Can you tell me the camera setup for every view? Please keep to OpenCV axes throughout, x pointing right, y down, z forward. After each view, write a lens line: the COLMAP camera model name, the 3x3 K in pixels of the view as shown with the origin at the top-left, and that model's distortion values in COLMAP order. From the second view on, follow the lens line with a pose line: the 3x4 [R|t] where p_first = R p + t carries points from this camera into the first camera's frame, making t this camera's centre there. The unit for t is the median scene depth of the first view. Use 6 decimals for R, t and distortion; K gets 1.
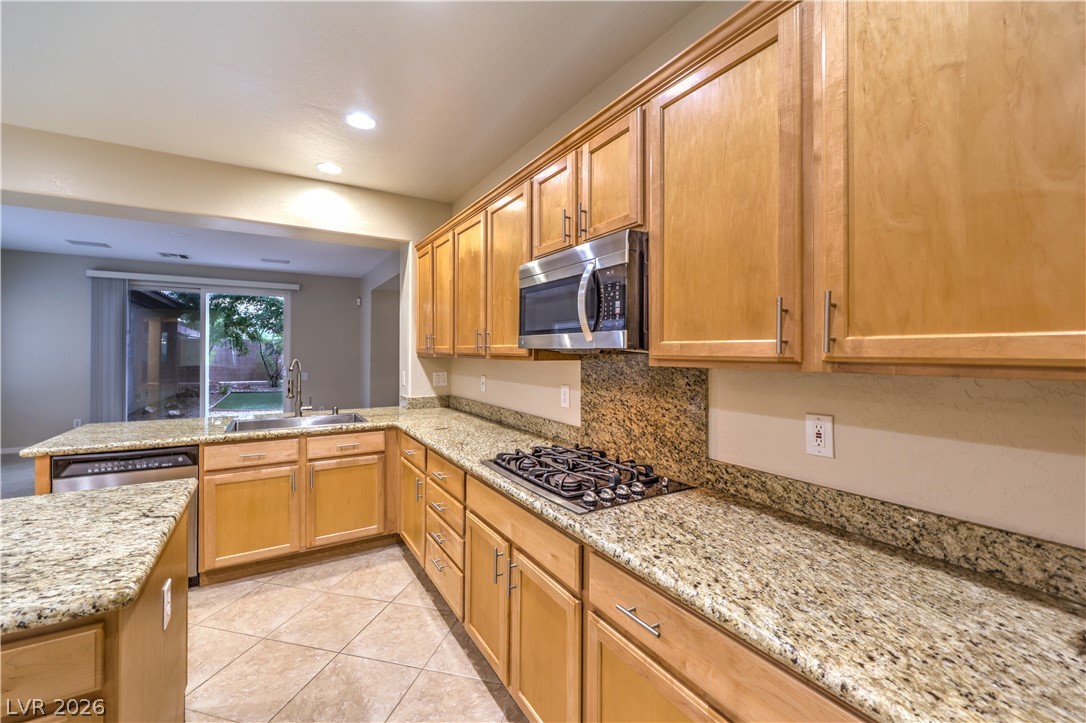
lens RADIAL K [[439.5, 0, 544.4], [0, 439.5, 349.3], [0, 0, 1]] dist [-0.002830, -0.000431]
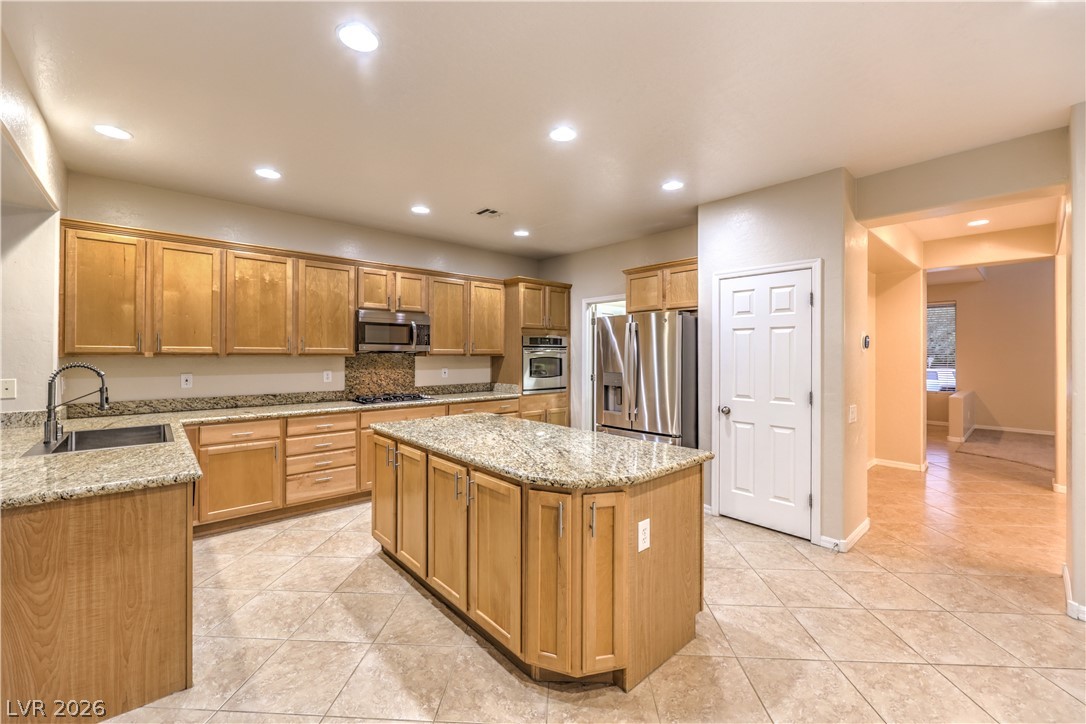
lens RADIAL K [[438.3, 0, 538.7], [0, 438.3, 351.3], [0, 0, 1]] dist [-0.000901, 0.000133]
pose [[-0.172634, 0.000485, 0.984986, -1.759090], [-0.010364, 0.999944, -0.002309, -0.000897], [-0.984932, -0.010607, -0.172619, 0.422773]]
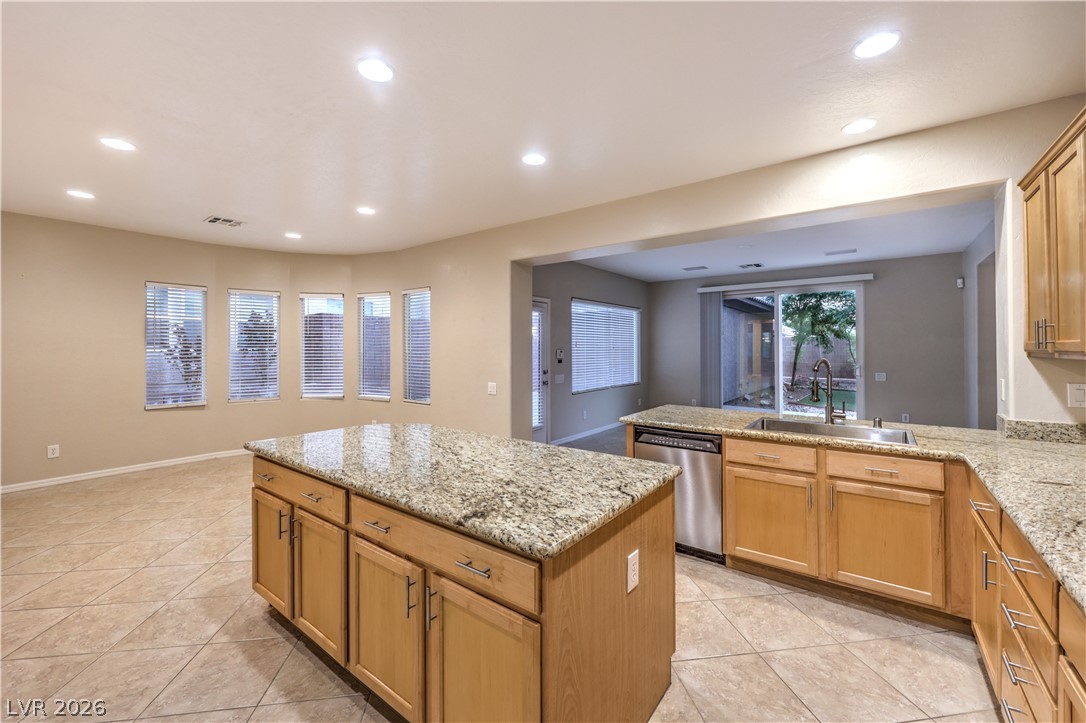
lens RADIAL K [[439.5, 0, 544.4], [0, 439.5, 349.3], [0, 0, 1]] dist [-0.002830, -0.000431]
pose [[0.362753, -0.002774, -0.931881, 0.065420], [0.008369, 0.999965, 0.000281, 0.000100], [0.931848, -0.007901, 0.362763, 0.194400]]
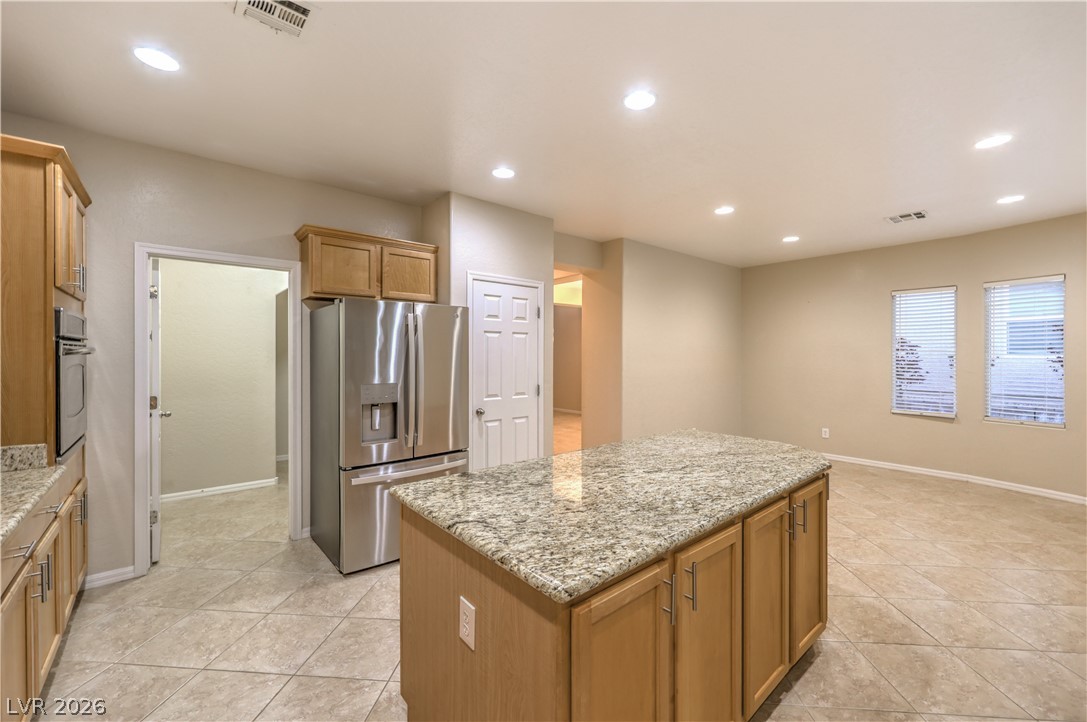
lens RADIAL K [[440.5, 0, 545.3], [0, 440.5, 356.6], [0, 0, 1]] dist [-0.003104, -0.000275]
pose [[-0.988811, -0.005365, -0.149077, -0.459876], [-0.005085, 0.999985, -0.002261, 0.003731], [0.149087, -0.001478, -0.988823, 1.023222]]
